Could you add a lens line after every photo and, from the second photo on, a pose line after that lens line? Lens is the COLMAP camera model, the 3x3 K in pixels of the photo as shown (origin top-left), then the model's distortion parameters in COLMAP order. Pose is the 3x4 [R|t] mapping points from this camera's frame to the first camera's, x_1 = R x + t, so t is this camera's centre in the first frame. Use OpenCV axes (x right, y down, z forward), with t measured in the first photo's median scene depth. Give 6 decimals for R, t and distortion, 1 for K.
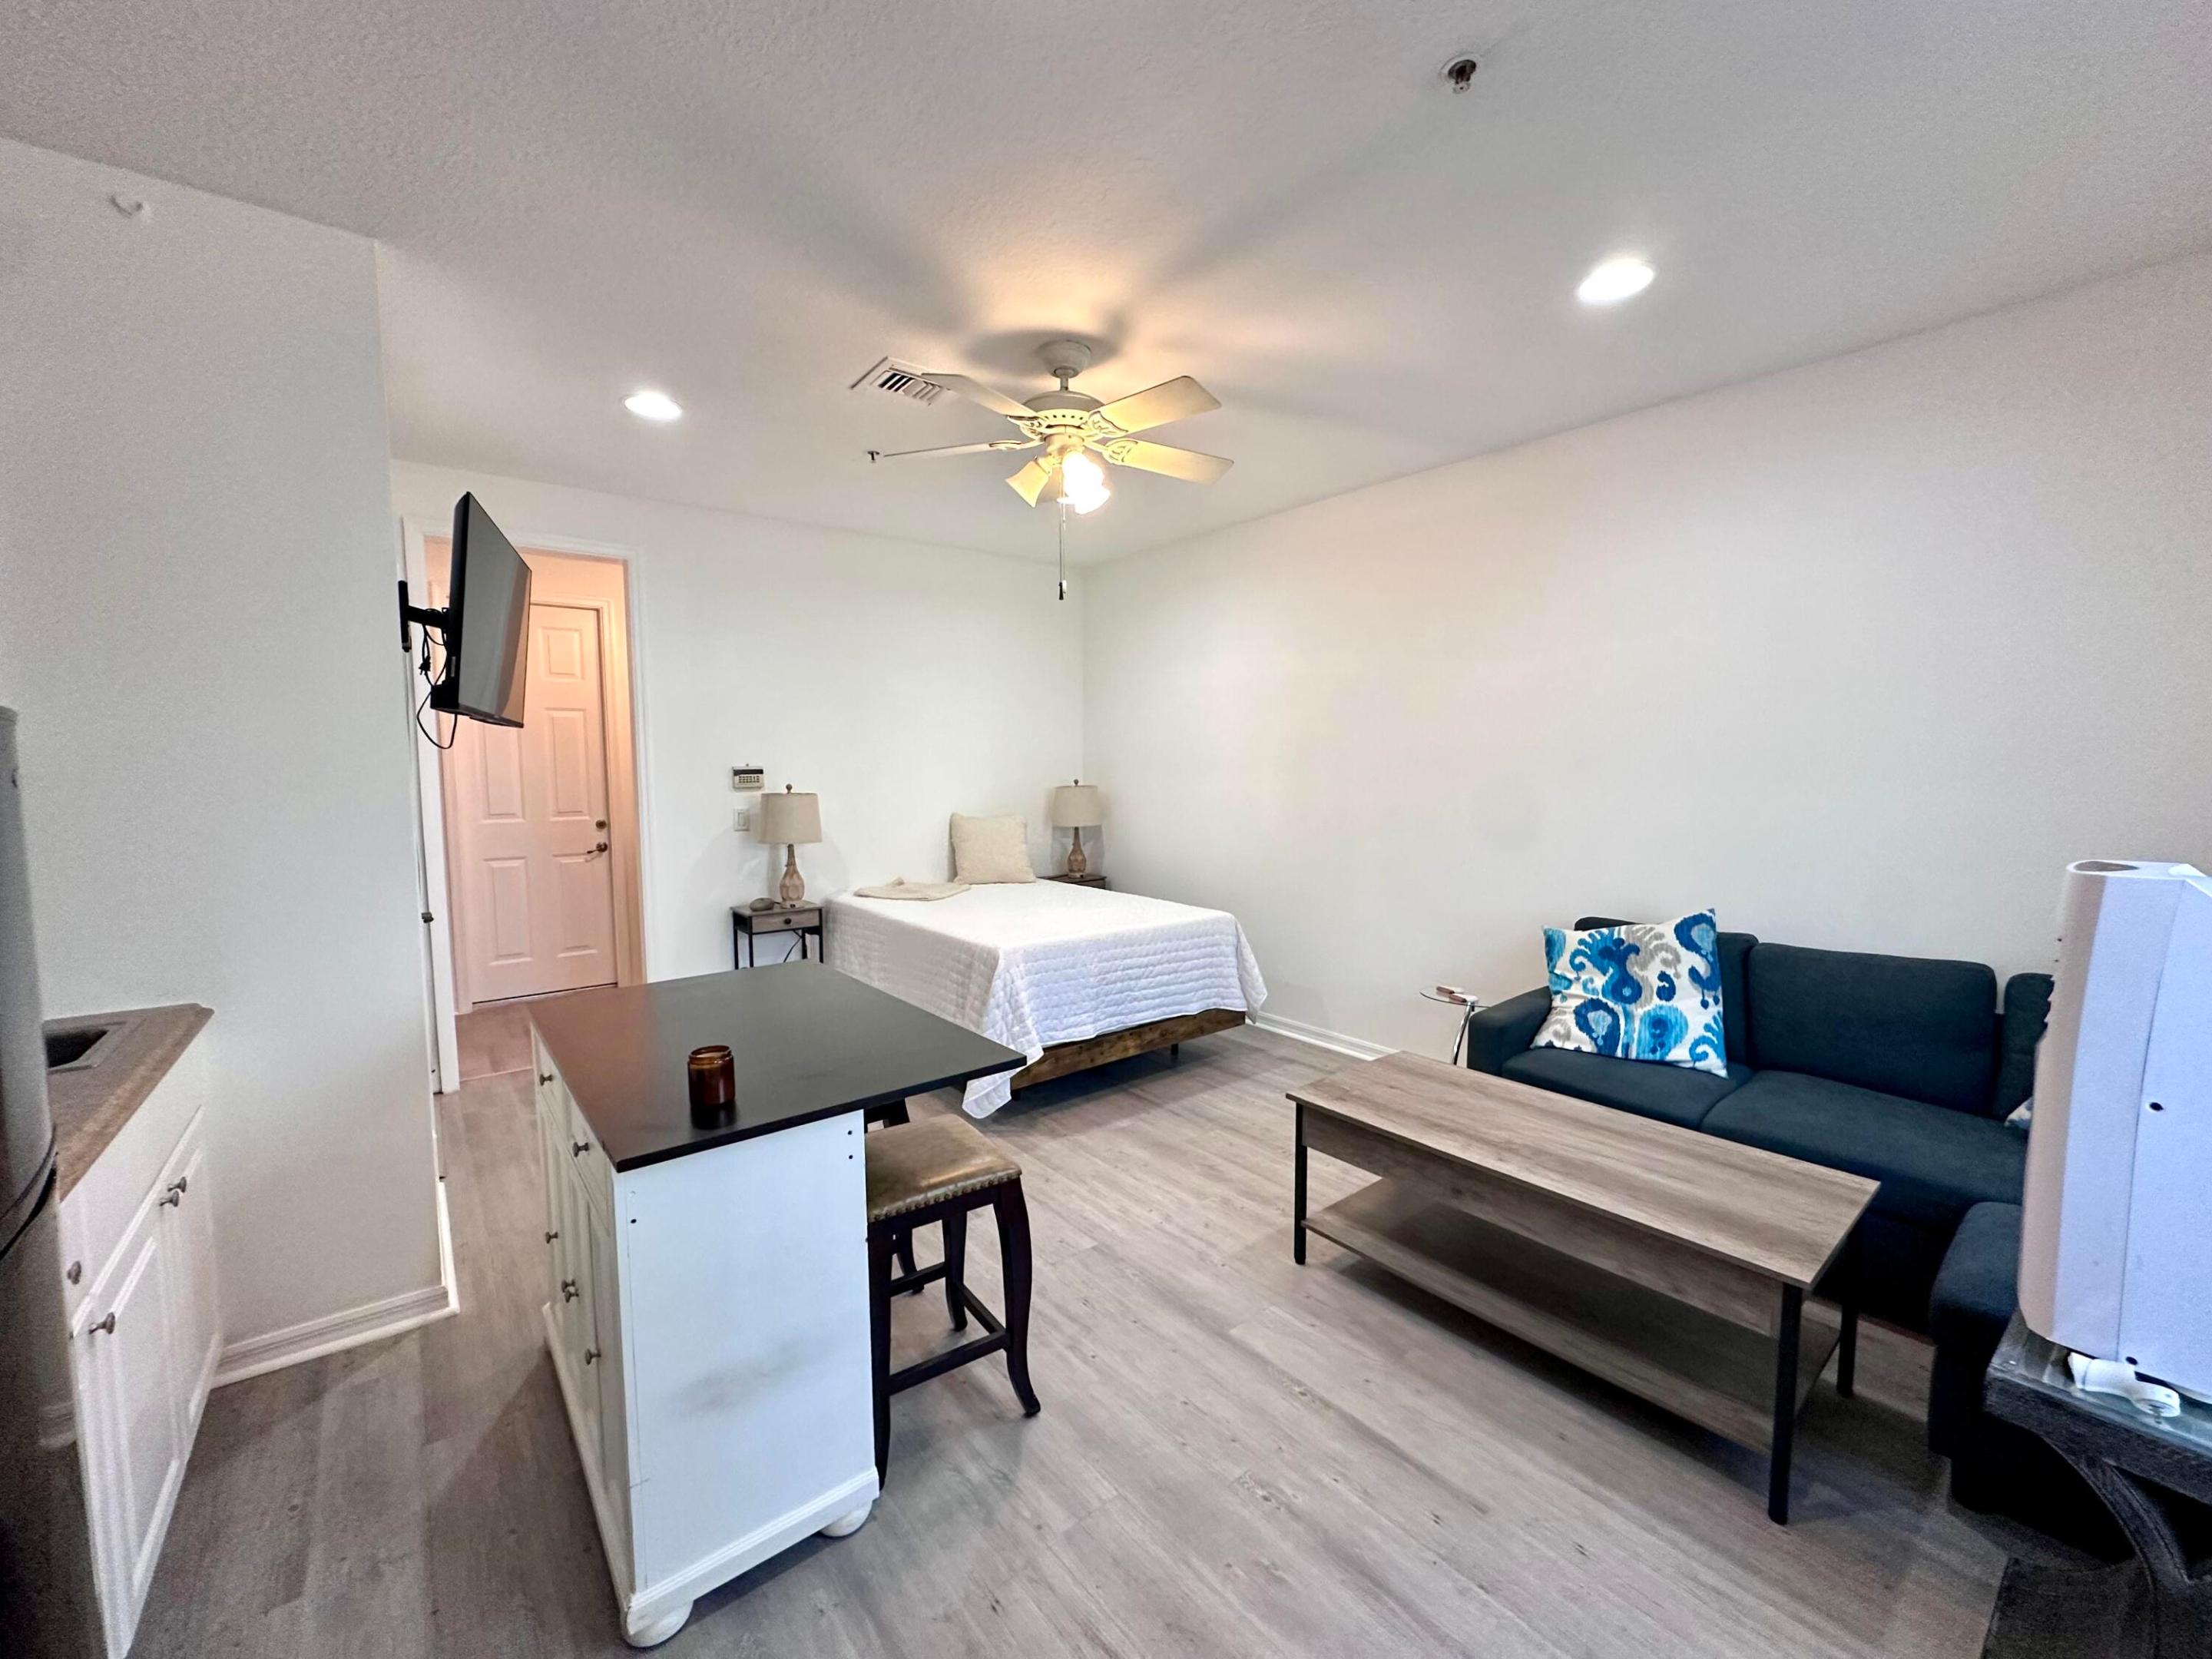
lens RADIAL K [[880.6, 0, 1116.4], [0, 880.6, 827.1], [0, 0, 1]] dist [0.004939, 0.000214]
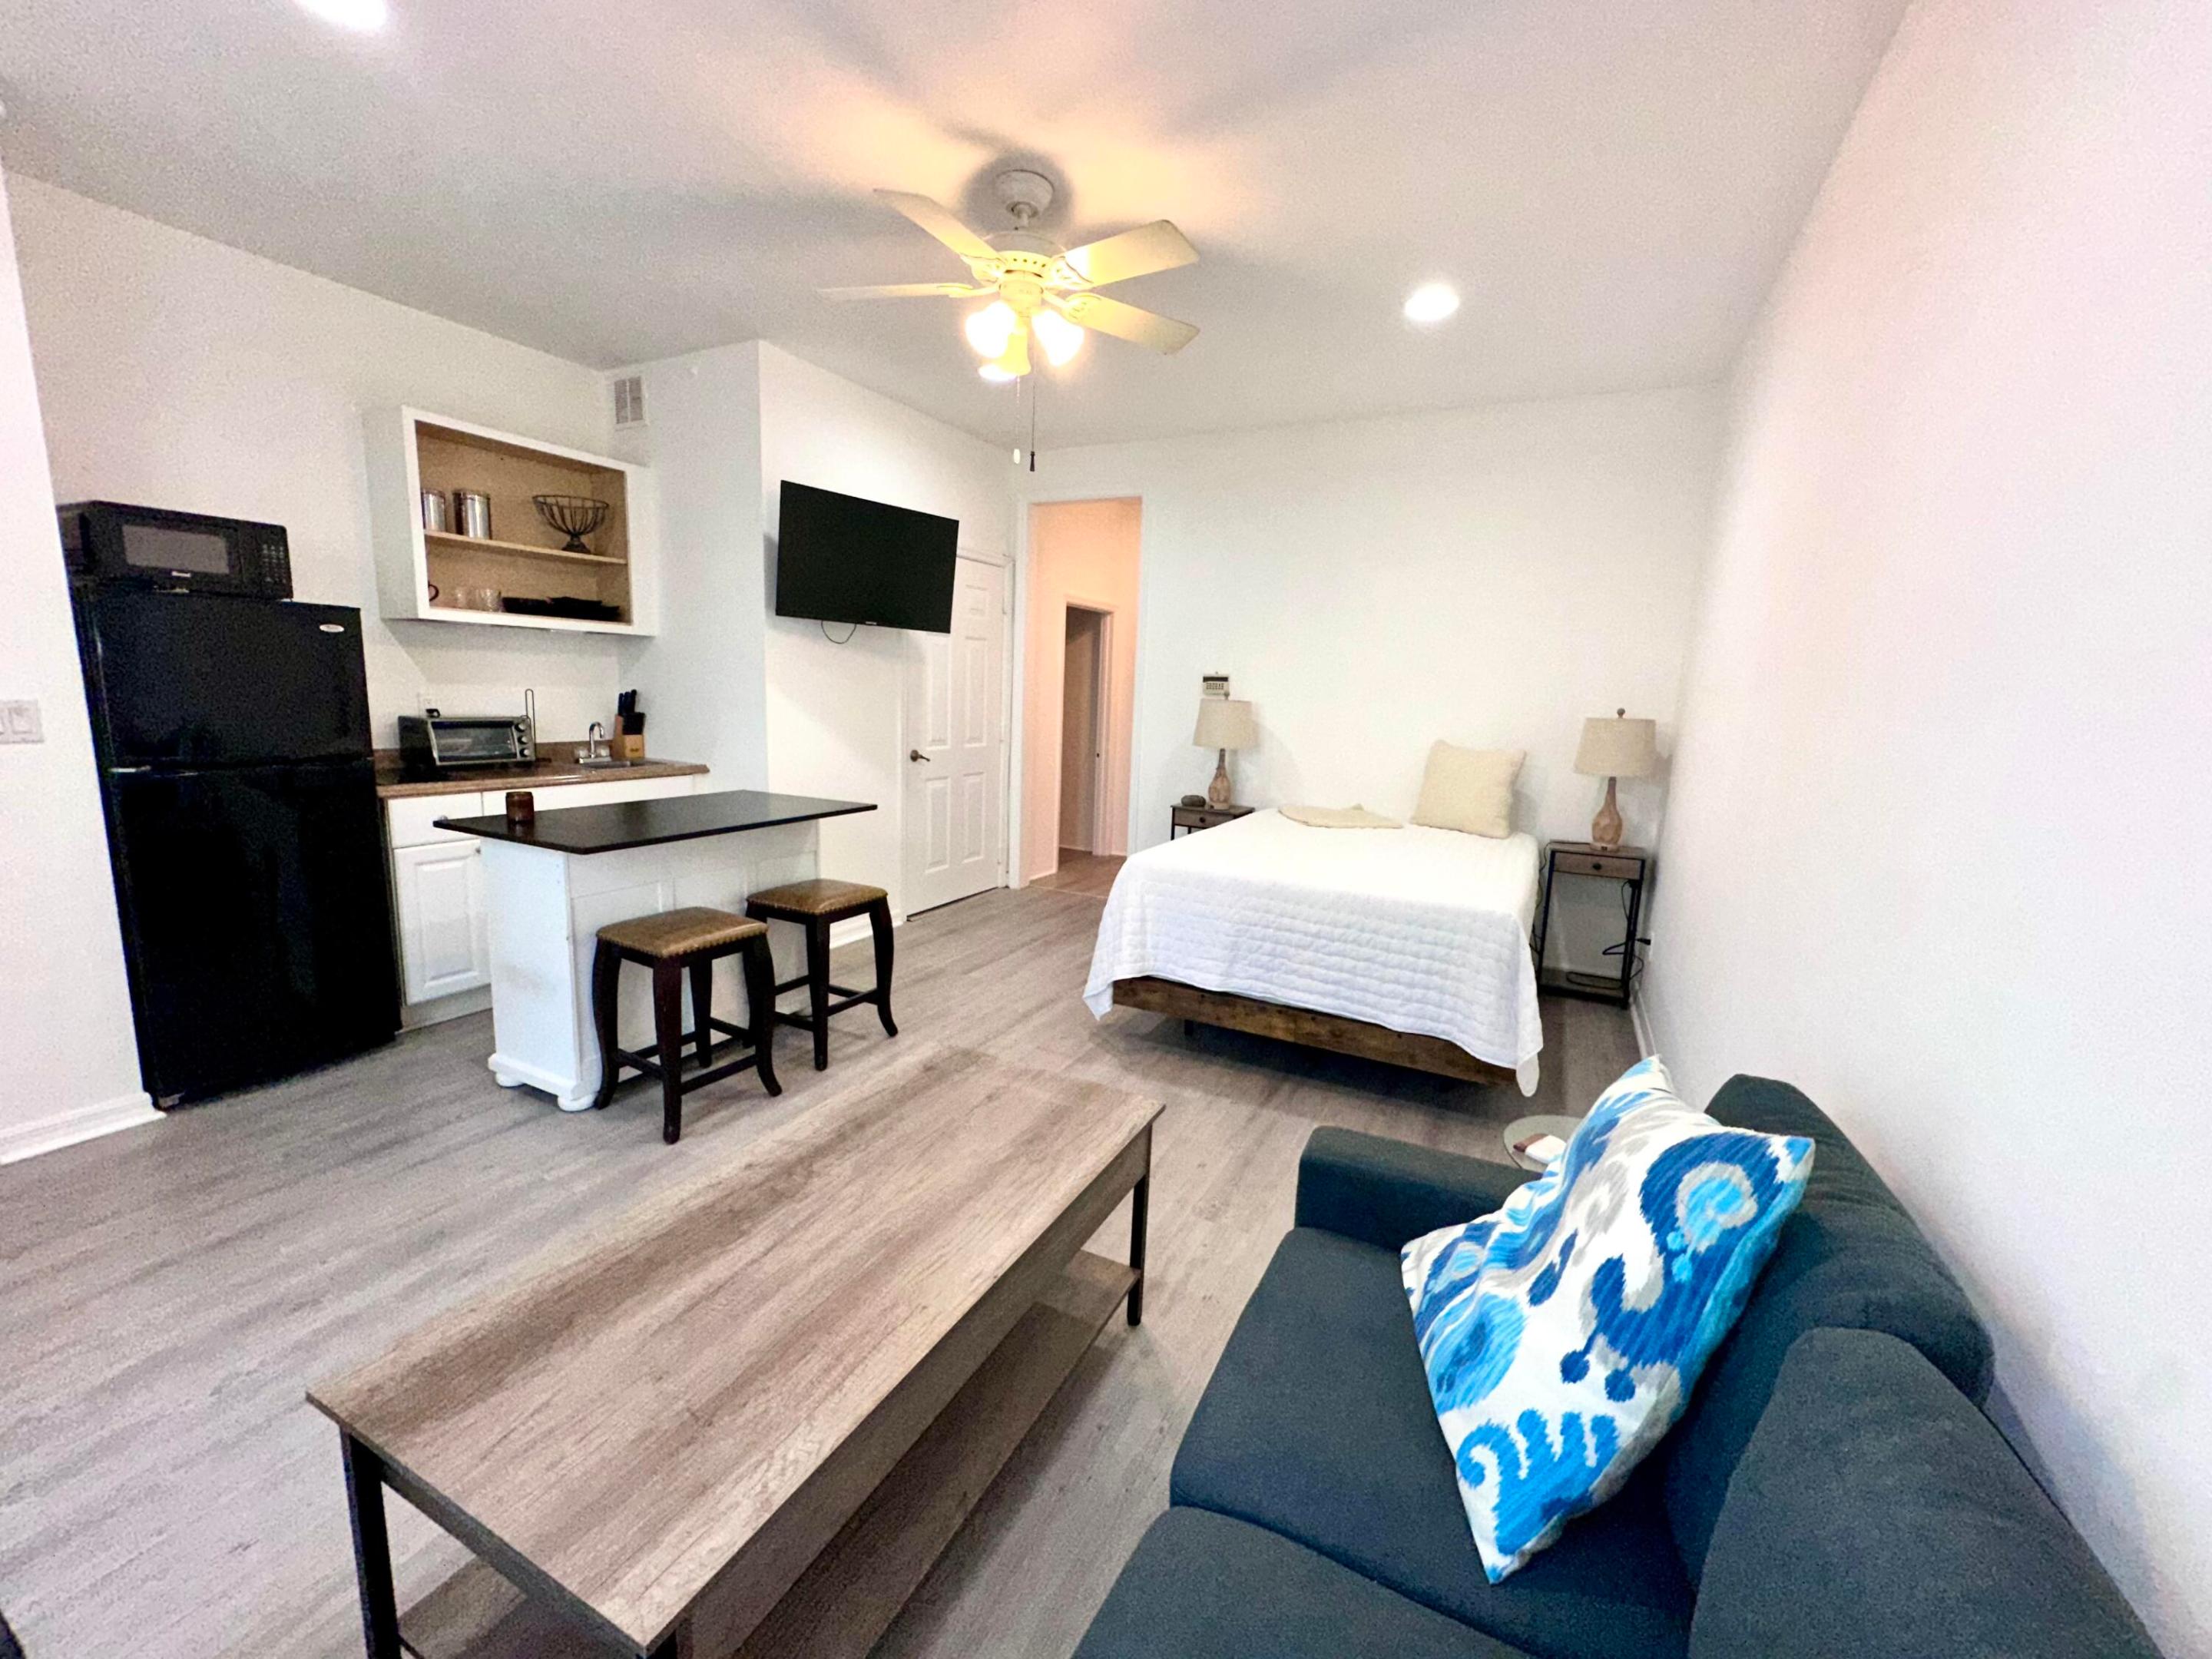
lens RADIAL K [[887.4, 0, 1106.0], [0, 887.4, 829.5], [0, 0, 1]] dist [-0.000690, 0.000018]
pose [[0.408662, 0.170529, -0.896613, 0.547638], [-0.109308, 0.984464, 0.137417, -0.016267], [0.906117, 0.041850, 0.420953, 0.440781]]
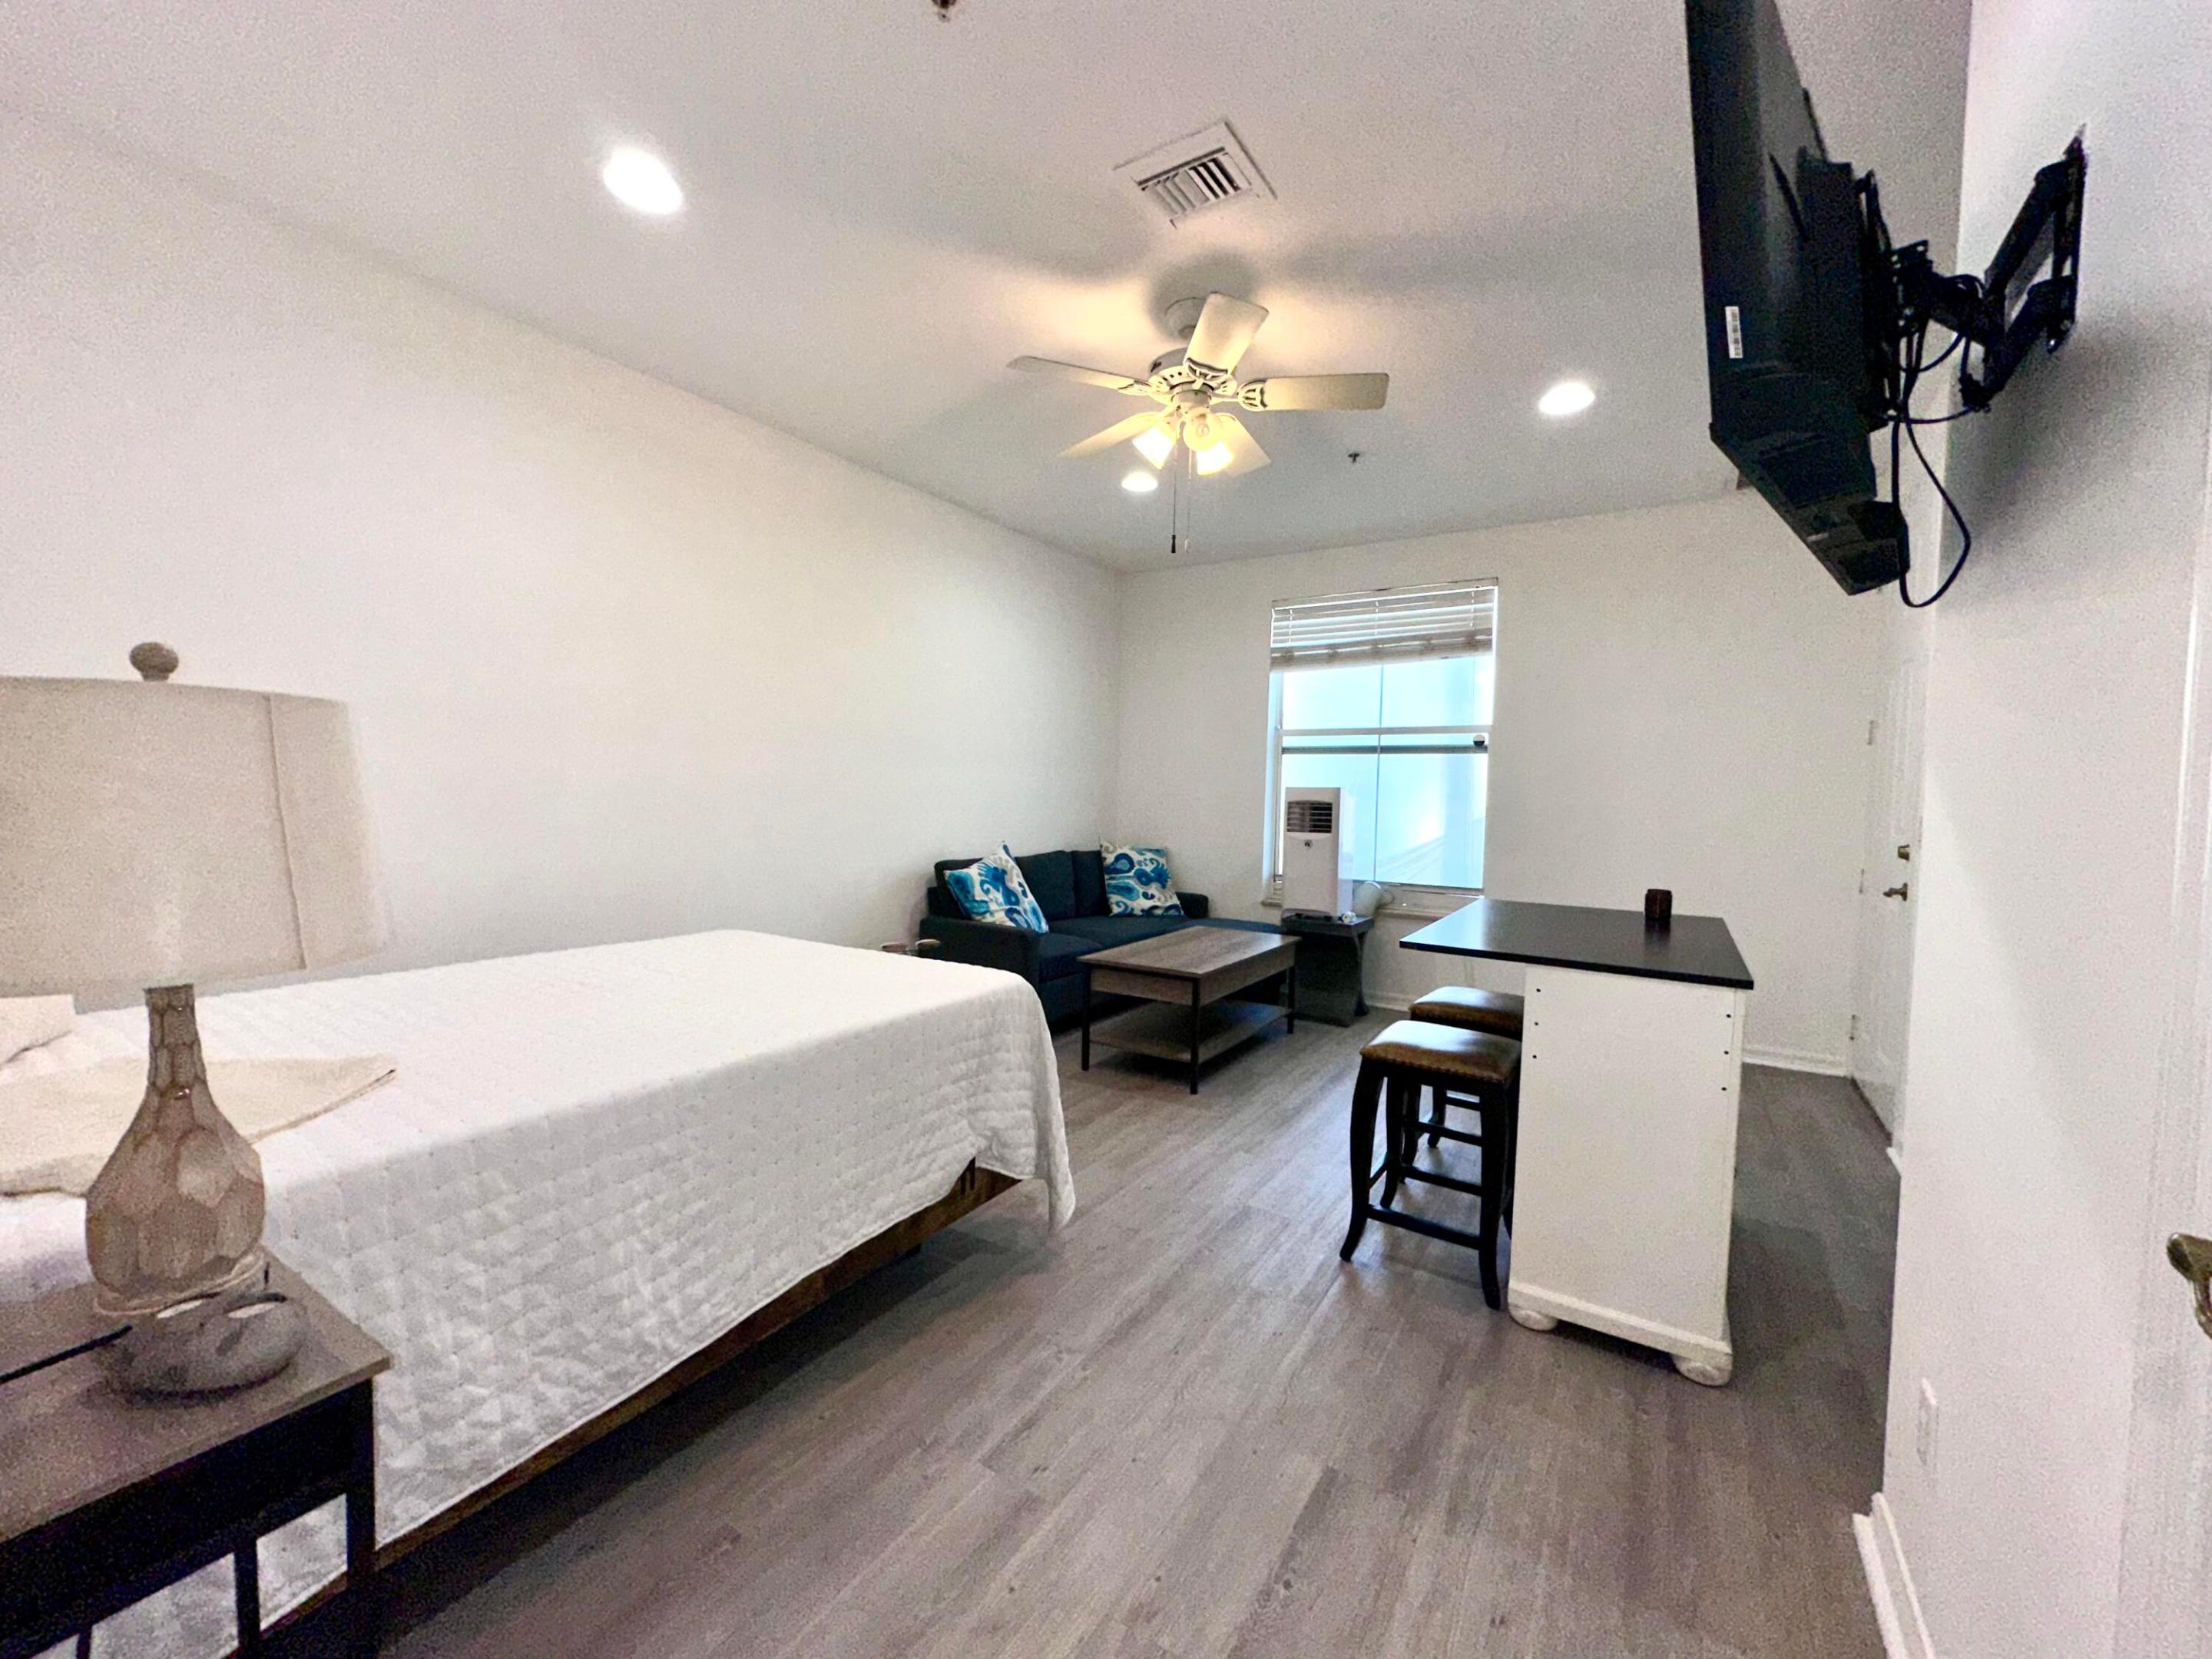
lens RADIAL K [[887.4, 0, 1106.0], [0, 887.4, 829.5], [0, 0, 1]] dist [-0.000690, 0.000018]
pose [[-0.315027, -0.043664, 0.948078, -0.622428], [0.048115, 0.996922, 0.061901, -0.012834], [-0.947862, 0.065117, -0.311956, 0.896362]]
